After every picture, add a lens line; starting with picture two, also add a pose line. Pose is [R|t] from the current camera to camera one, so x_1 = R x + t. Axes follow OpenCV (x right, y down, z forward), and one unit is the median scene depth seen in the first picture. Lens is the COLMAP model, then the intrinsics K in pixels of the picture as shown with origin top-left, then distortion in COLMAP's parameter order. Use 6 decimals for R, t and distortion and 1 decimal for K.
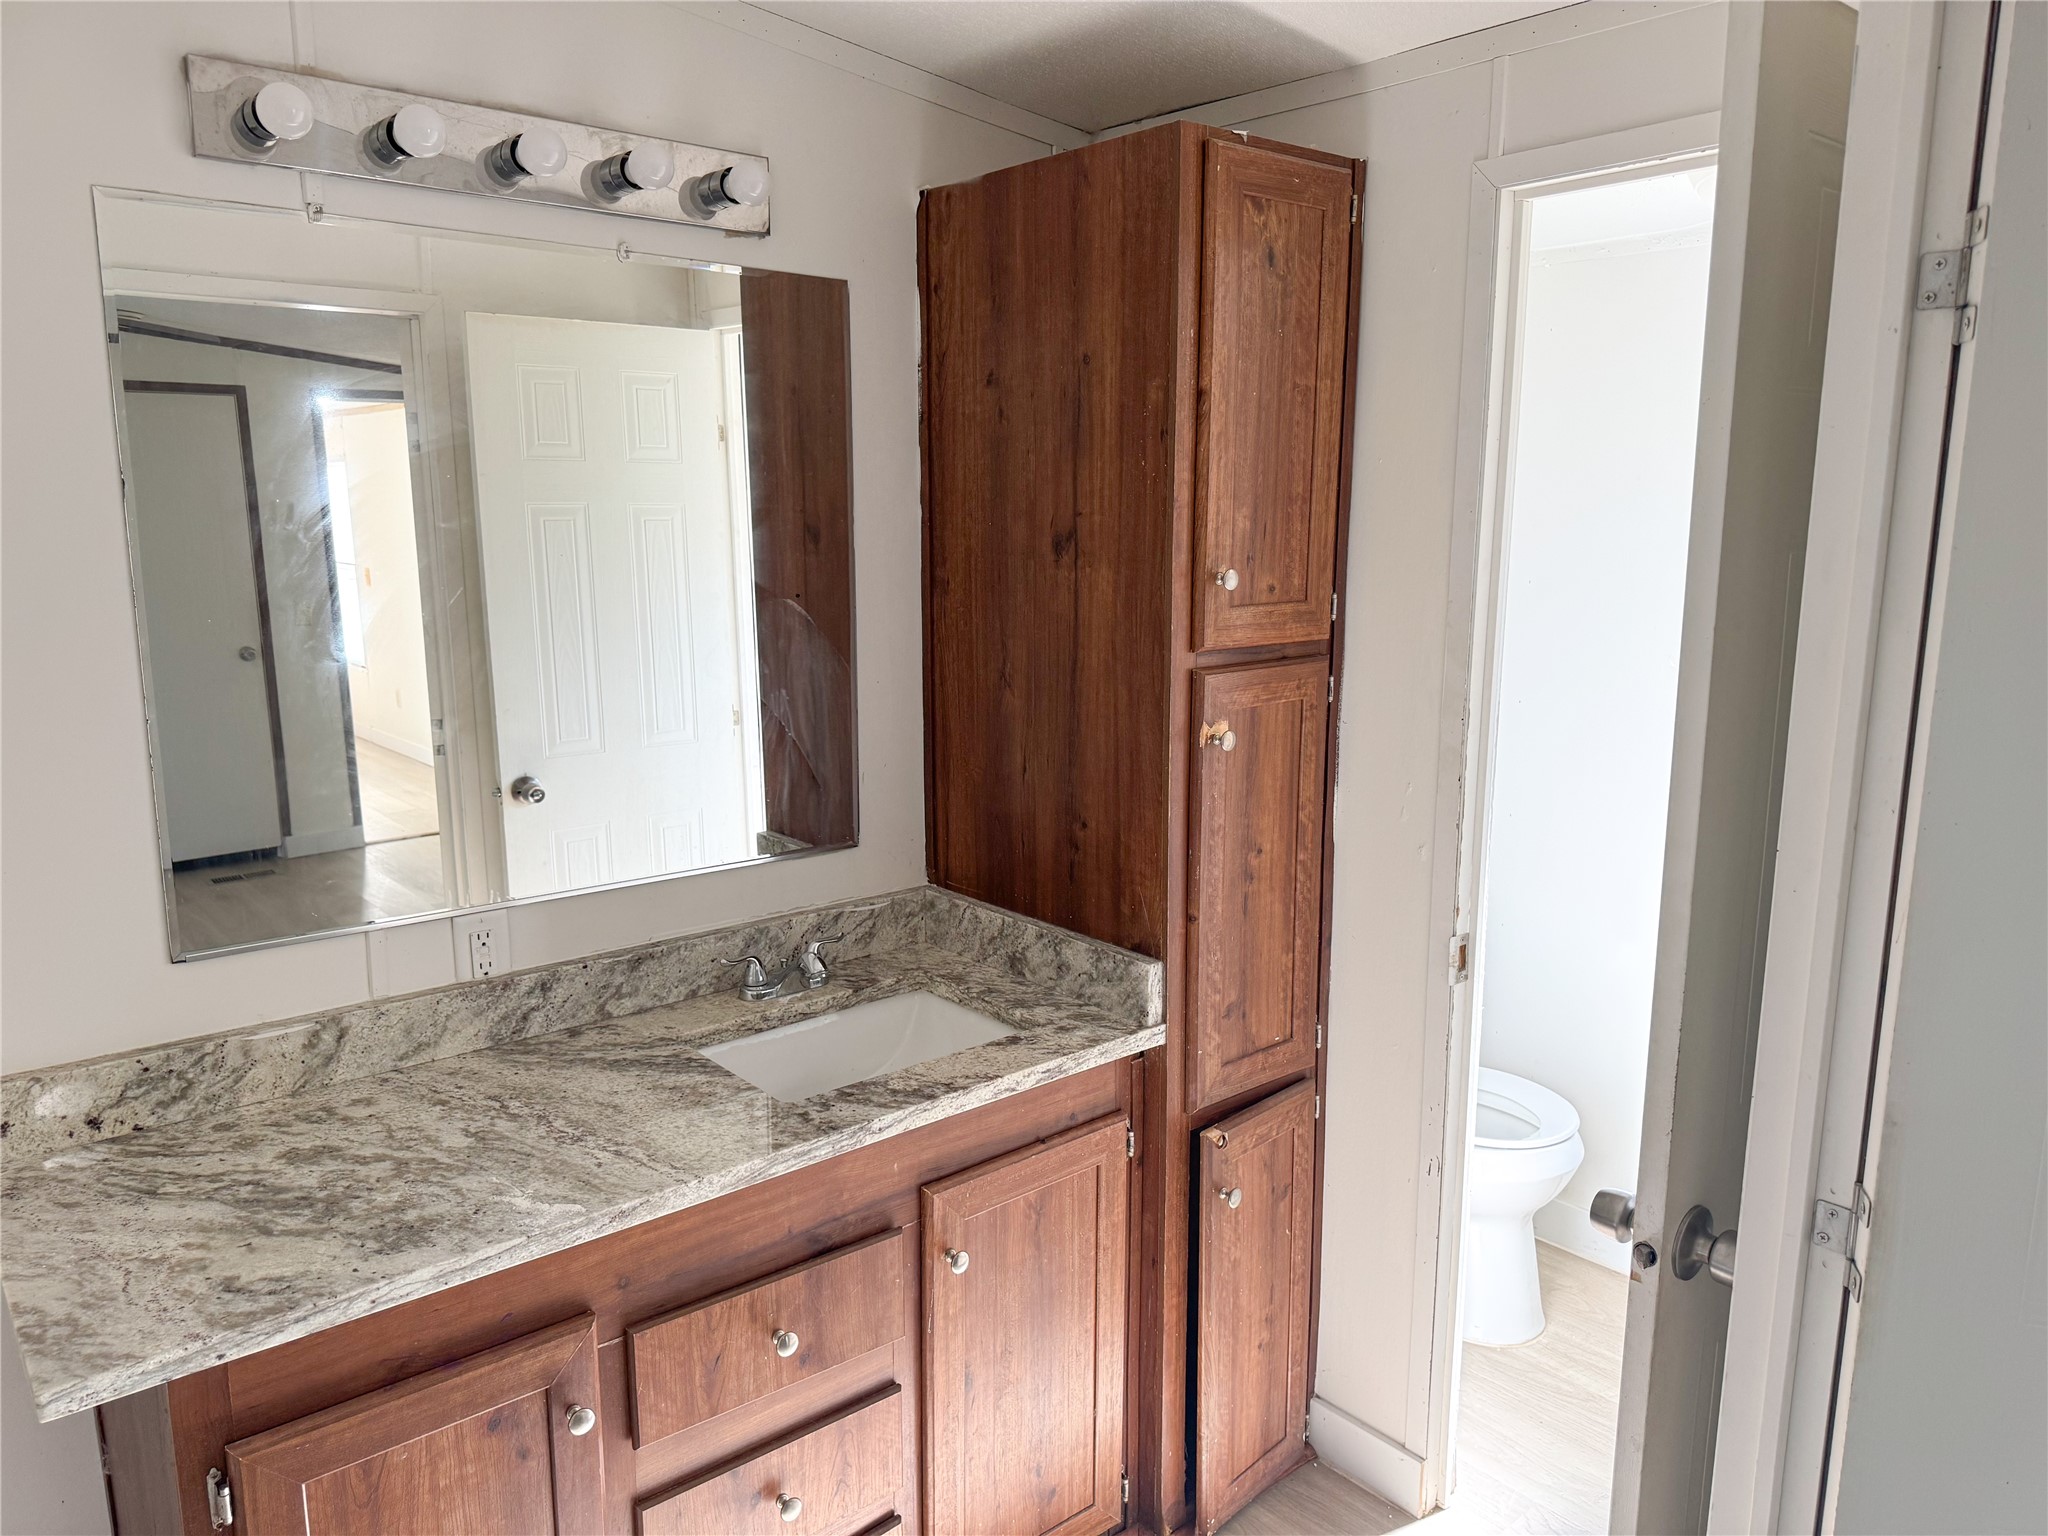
lens RADIAL K [[1444.9, 0, 1031.9], [0, 1444.9, 759.3], [0, 0, 1]] dist [0.119461, -0.164437]
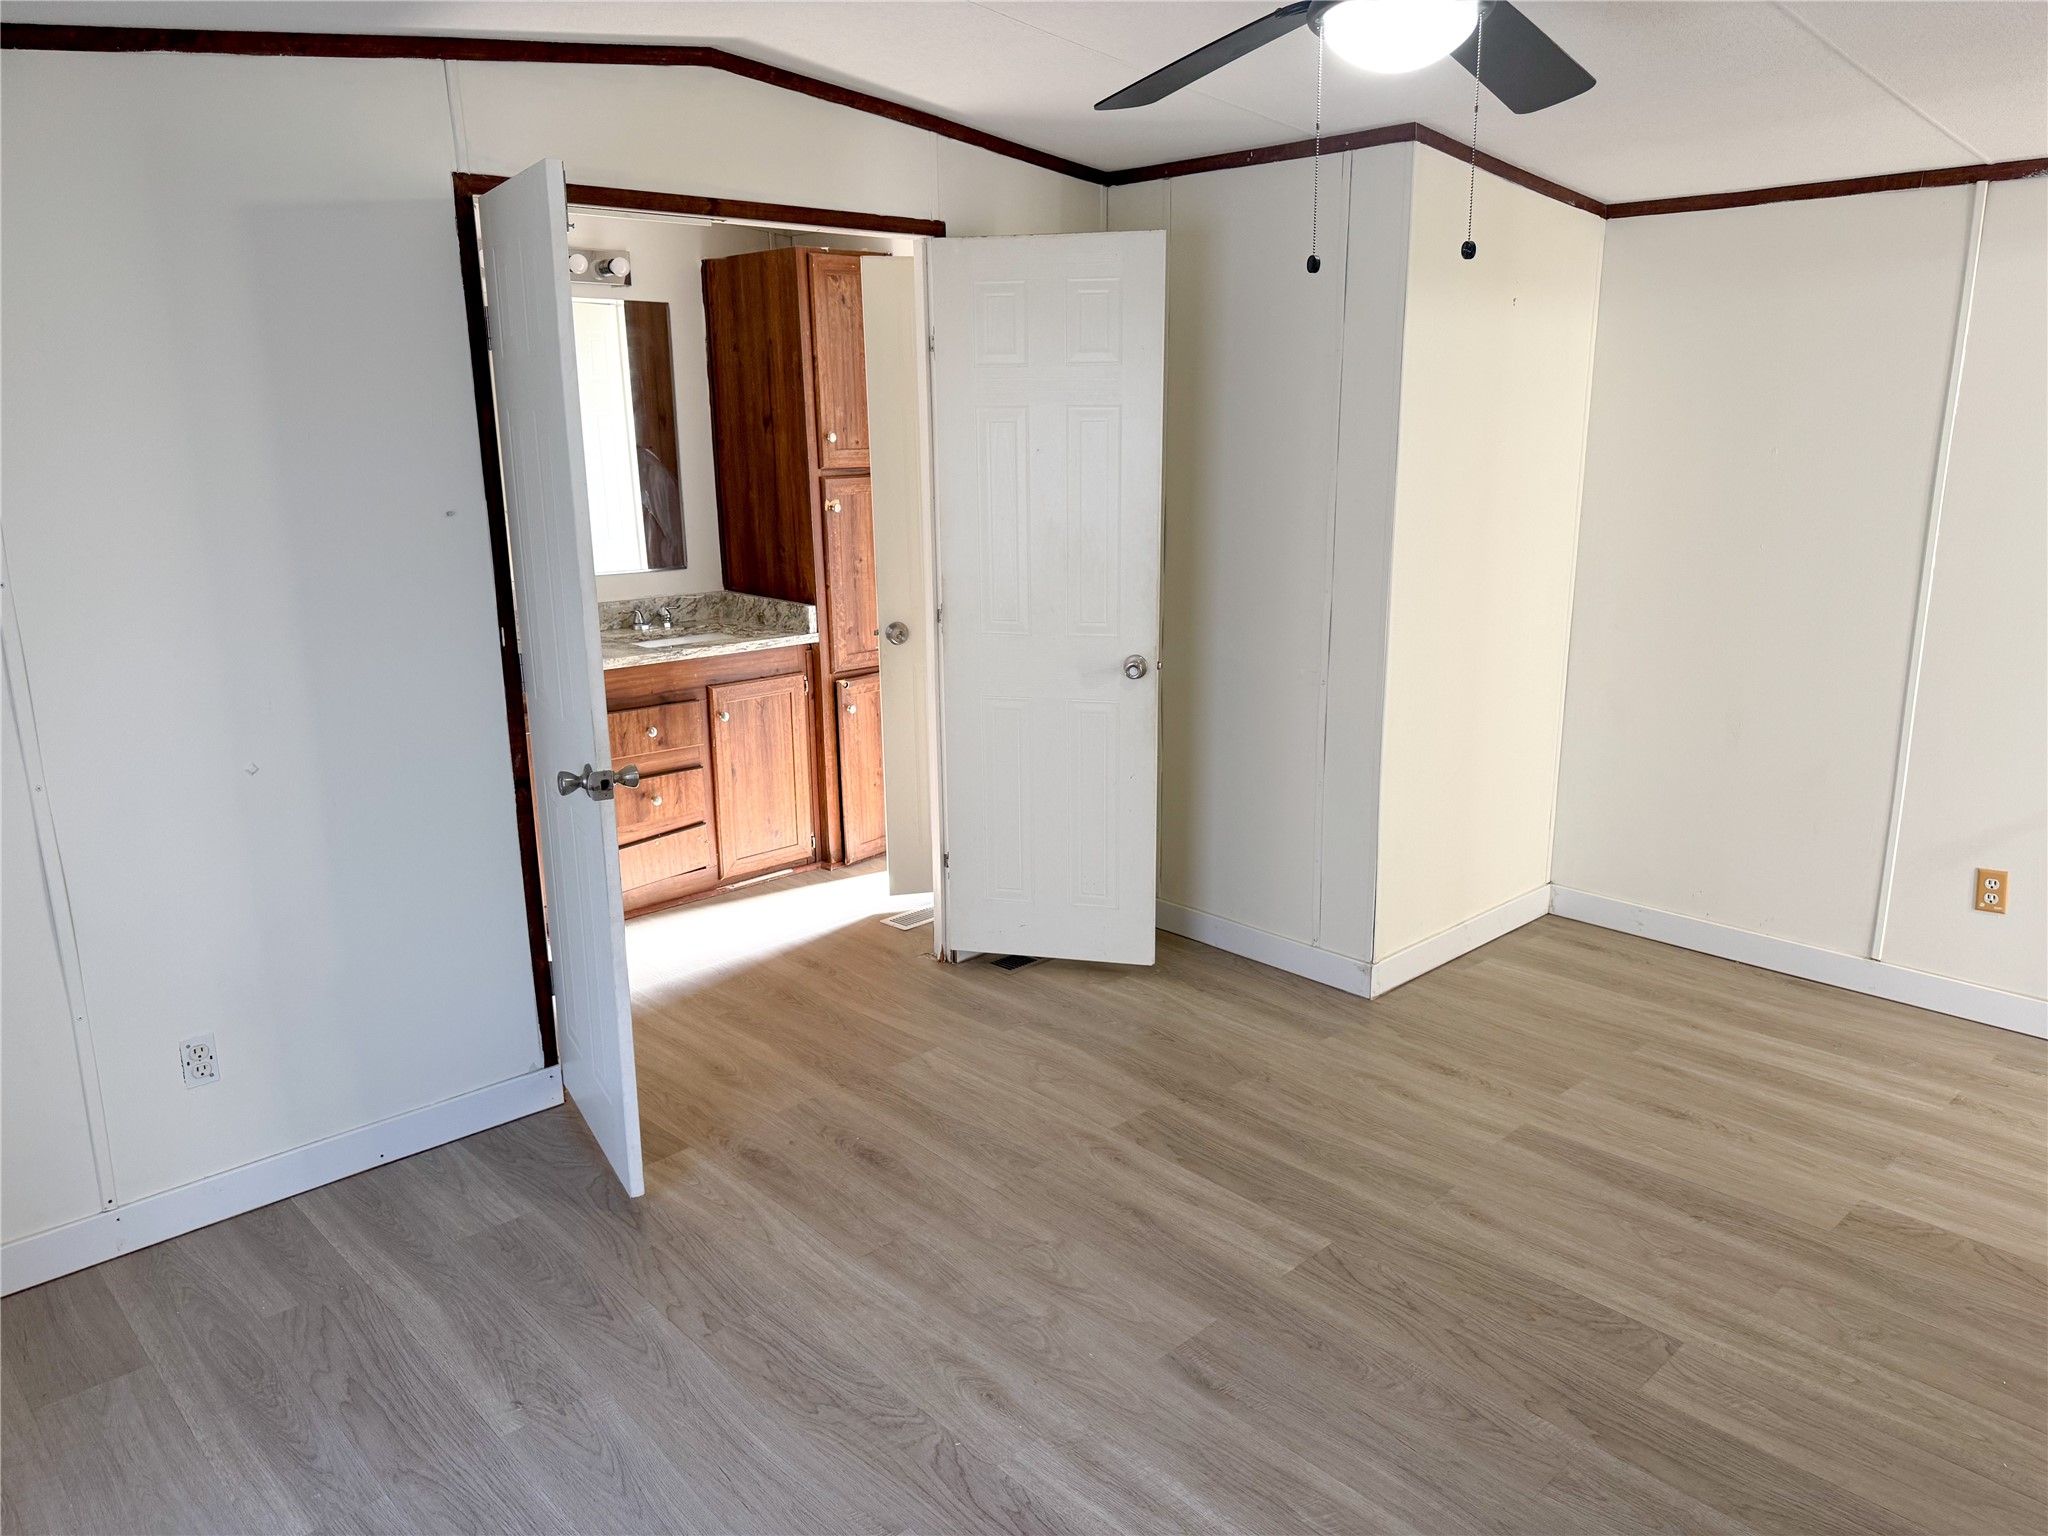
lens RADIAL K [[1444.9, 0, 1031.9], [0, 1444.9, 759.3], [0, 0, 1]] dist [0.119461, -0.164437]
pose [[0.998791, -0.020557, 0.044644, 0.324437], [0.017539, 0.997600, 0.066980, 0.233604], [-0.045914, -0.066116, 0.996755, -1.341481]]
